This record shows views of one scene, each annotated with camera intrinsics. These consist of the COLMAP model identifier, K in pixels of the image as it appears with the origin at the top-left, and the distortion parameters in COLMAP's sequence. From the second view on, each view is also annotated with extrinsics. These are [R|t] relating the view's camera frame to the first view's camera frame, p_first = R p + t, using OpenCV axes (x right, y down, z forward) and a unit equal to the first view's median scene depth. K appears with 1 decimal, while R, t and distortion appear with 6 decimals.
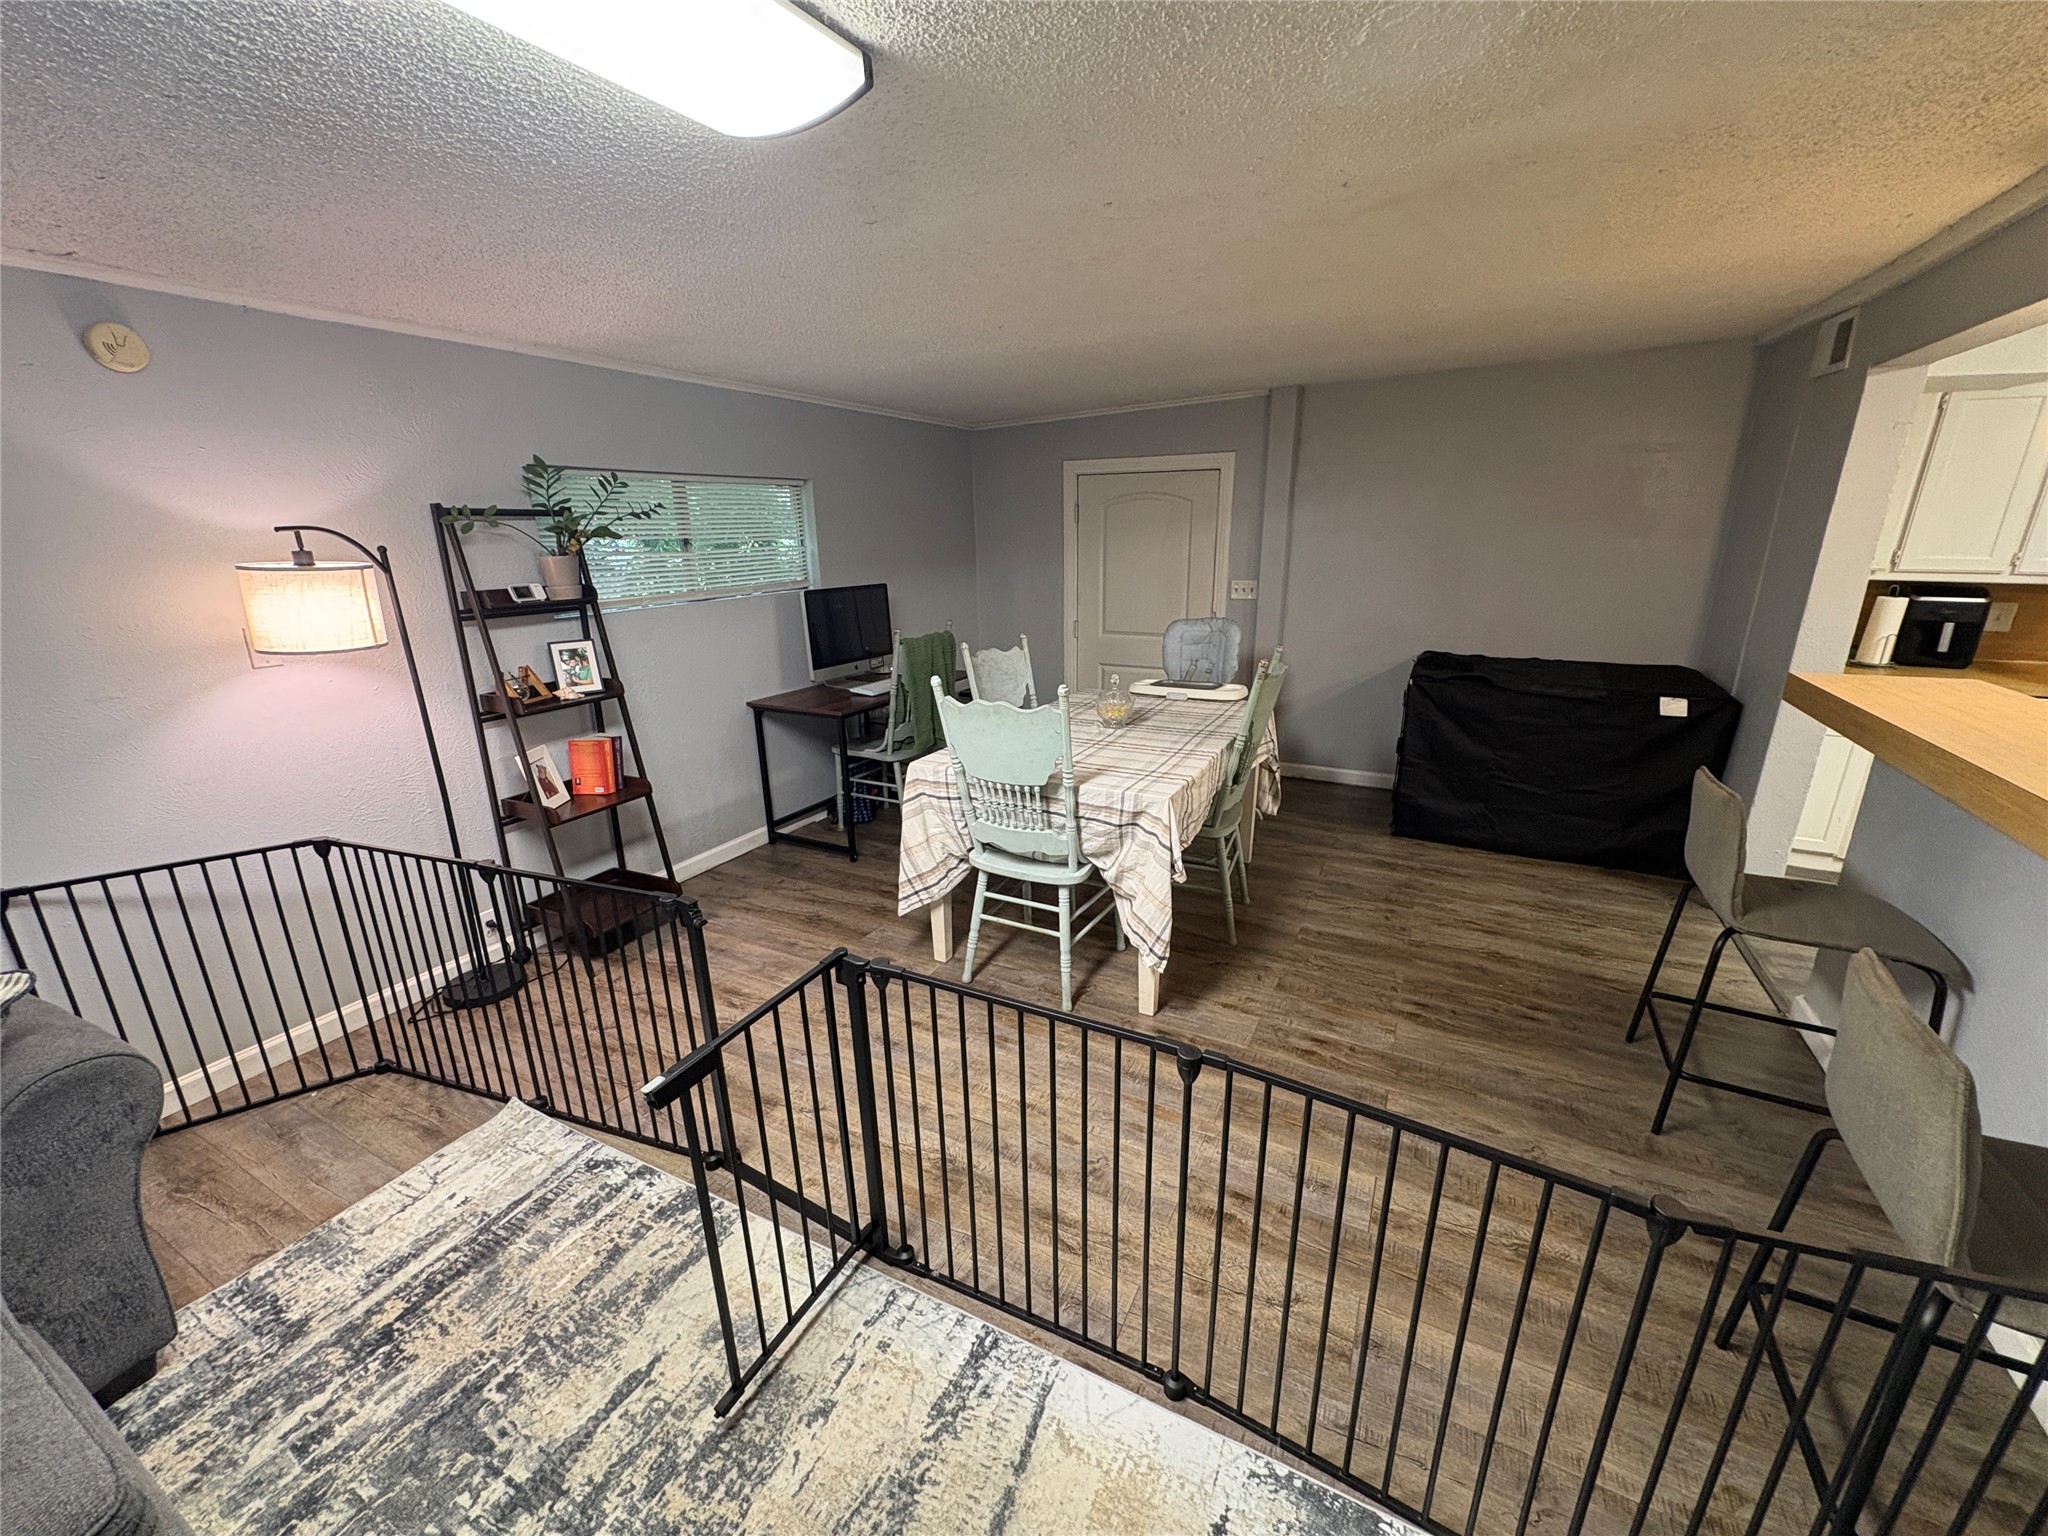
lens RADIAL K [[808.5, 0, 1024.0], [0, 808.5, 768.0], [0, 0, 1]] dist [0.000381, 0.000107]
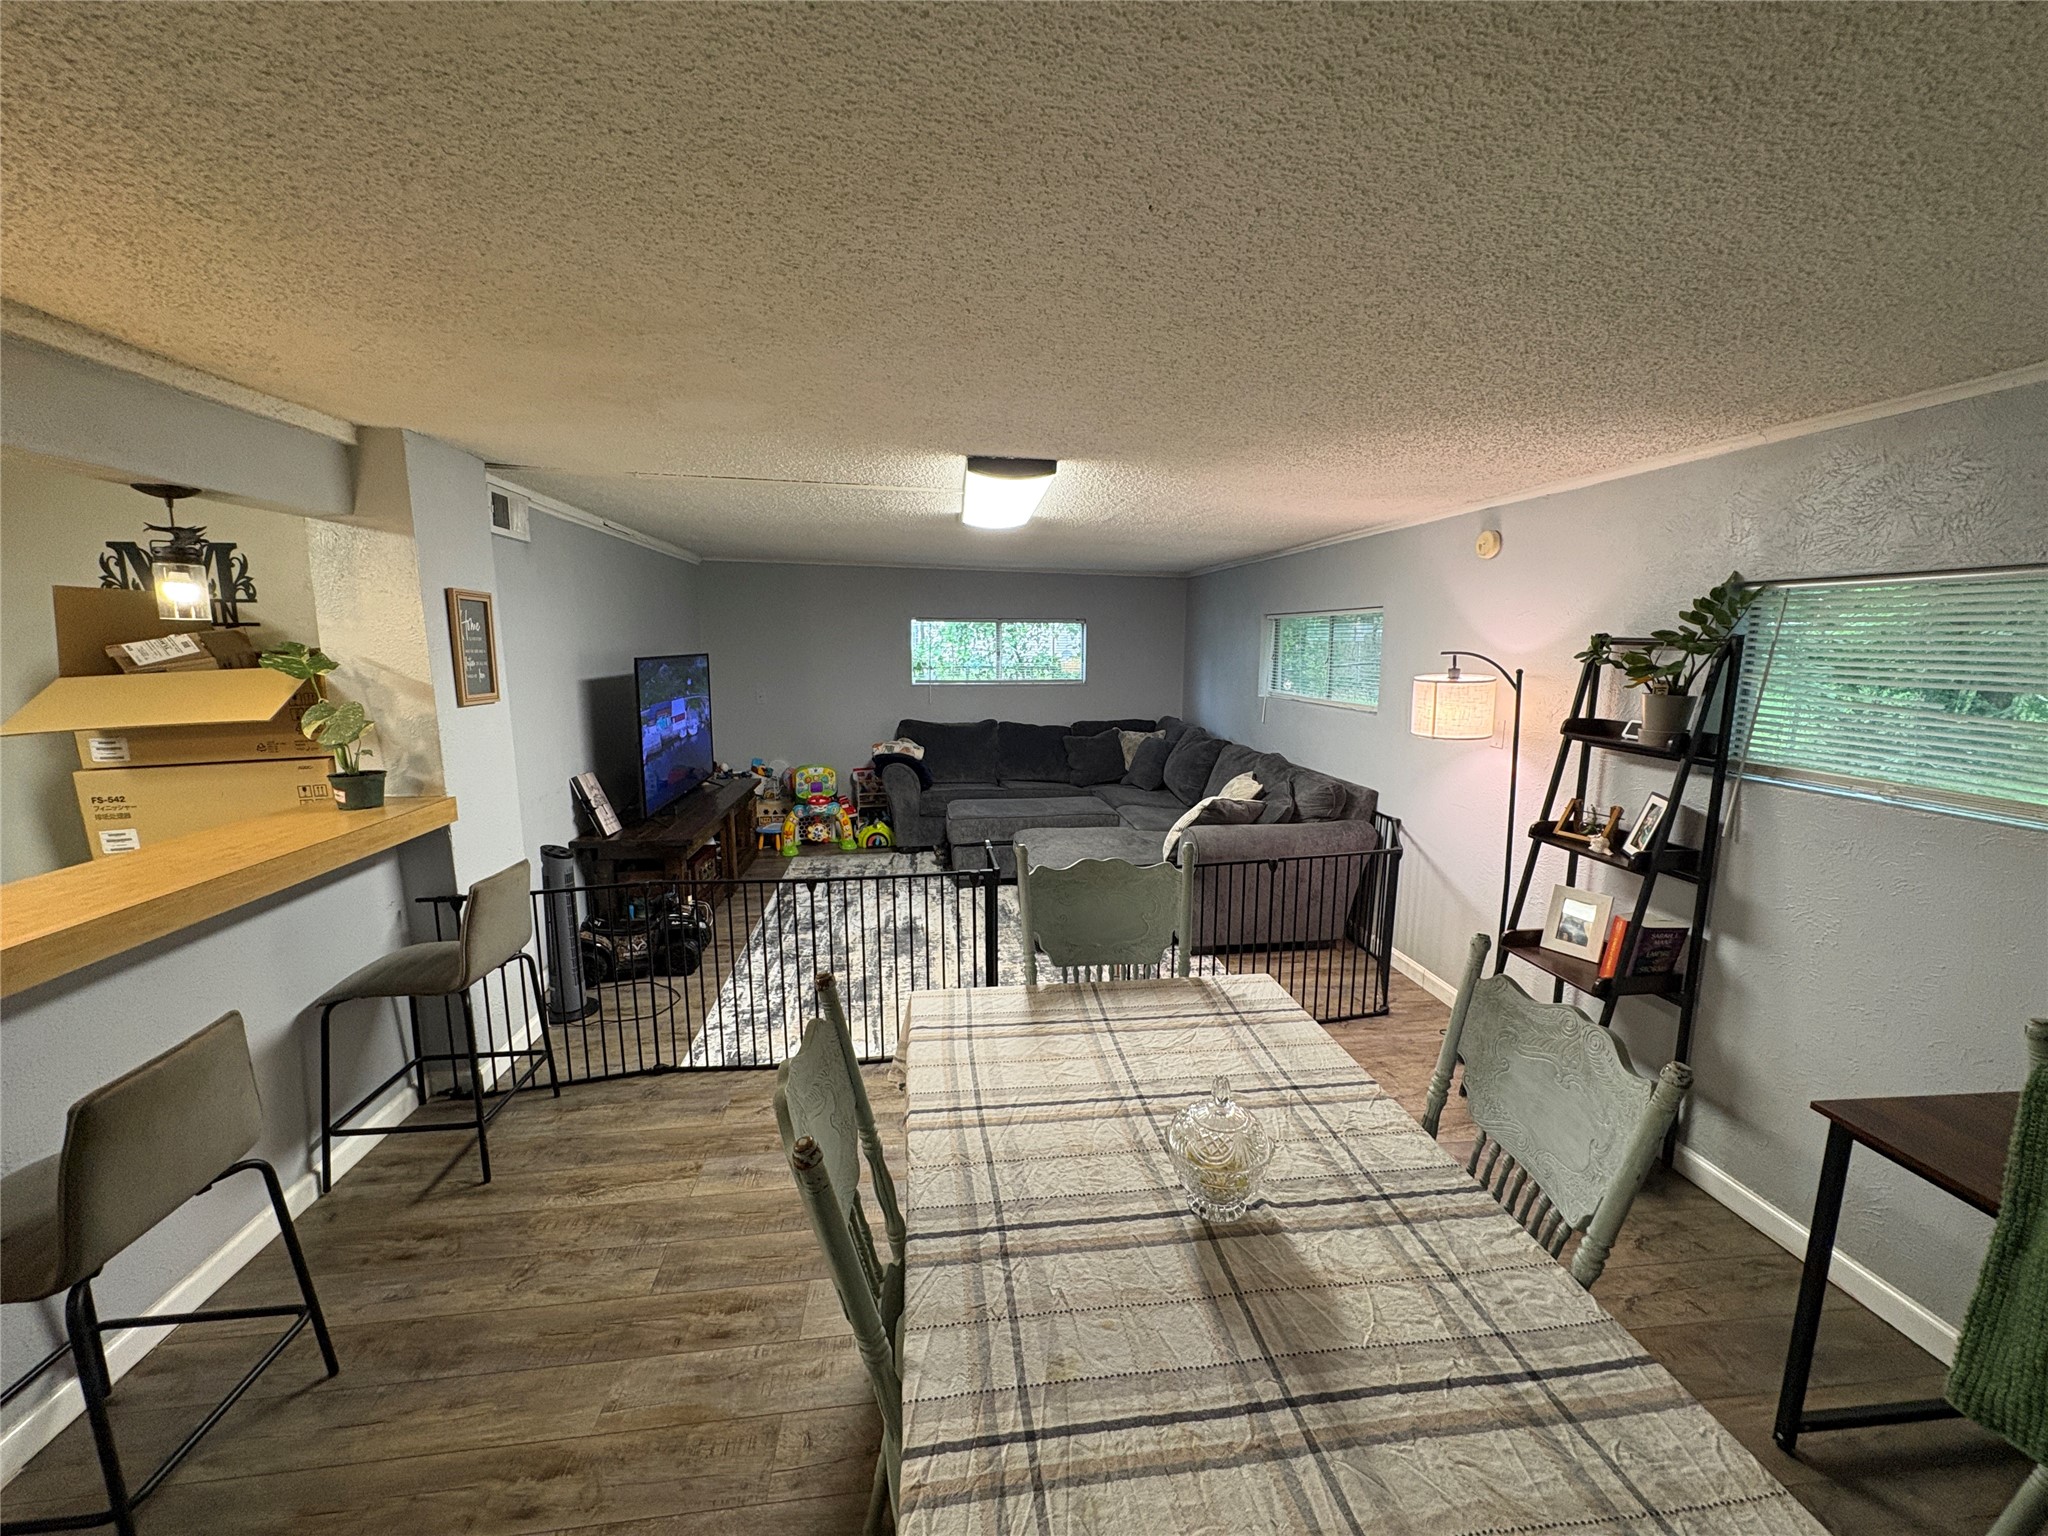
lens RADIAL K [[808.5, 0, 1024.0], [0, 808.5, 768.0], [0, 0, 1]] dist [0.000381, 0.000107]
pose [[-0.825797, 0.101347, -0.554787, 0.465210], [-0.151157, 0.907954, 0.390859, -0.459532], [0.543333, 0.406631, -0.734466, 1.411919]]
